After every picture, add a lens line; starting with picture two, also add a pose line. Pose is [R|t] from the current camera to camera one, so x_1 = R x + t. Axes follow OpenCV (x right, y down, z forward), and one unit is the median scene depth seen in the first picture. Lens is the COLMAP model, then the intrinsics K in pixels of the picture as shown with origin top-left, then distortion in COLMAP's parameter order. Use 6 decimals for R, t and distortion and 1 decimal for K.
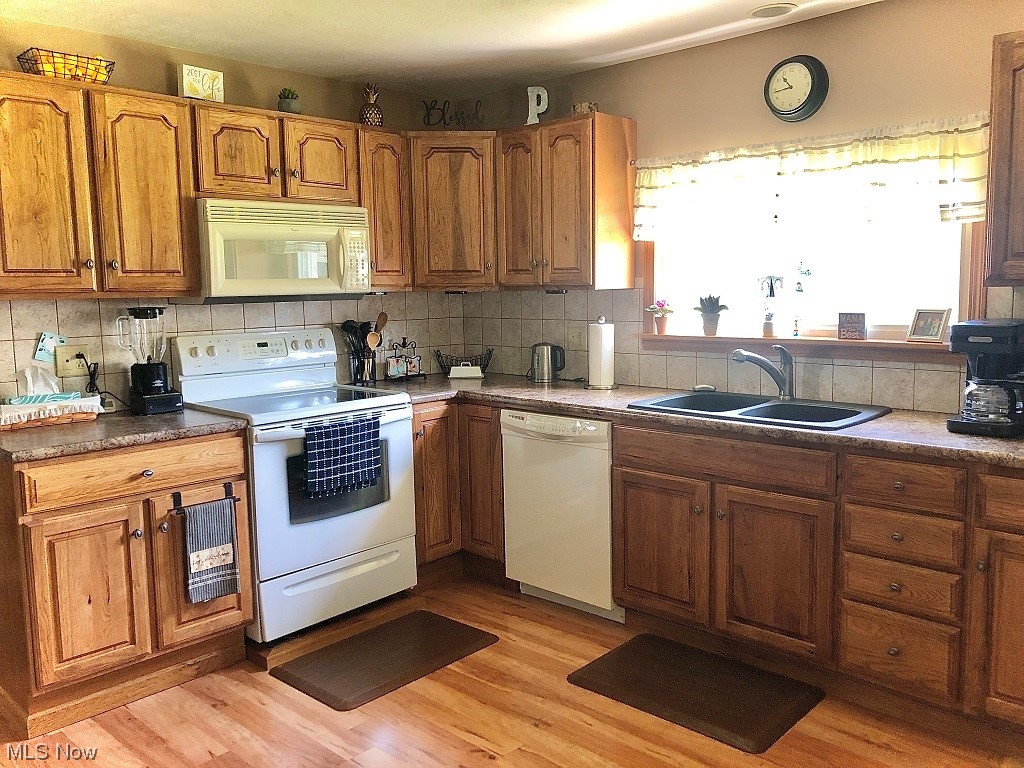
lens RADIAL K [[837.1, 0, 516.3], [0, 837.1, 366.4], [0, 0, 1]] dist [0.025223, -0.003541]
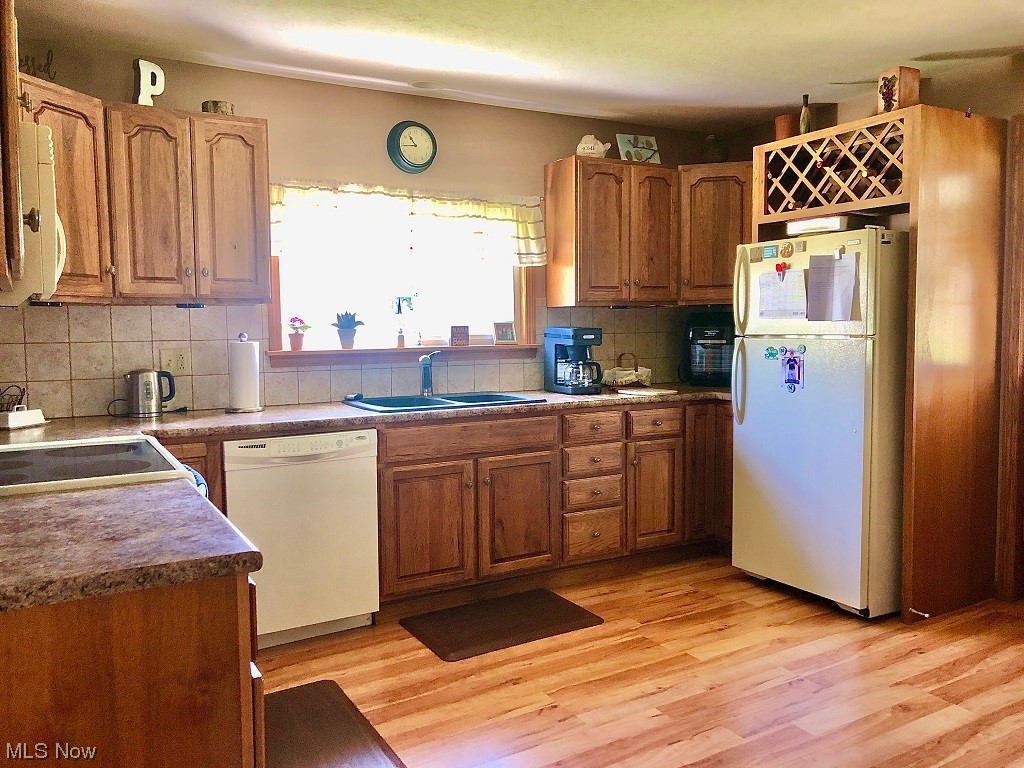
lens RADIAL K [[837.1, 0, 516.1], [0, 837.1, 377.1], [0, 0, 1]] dist [0.025223, -0.003541]
pose [[0.278104, -0.050017, 0.959248, -0.836434], [0.101708, 0.994563, 0.022372, -0.002358], [-0.955151, 0.091341, 0.281679, 0.528686]]
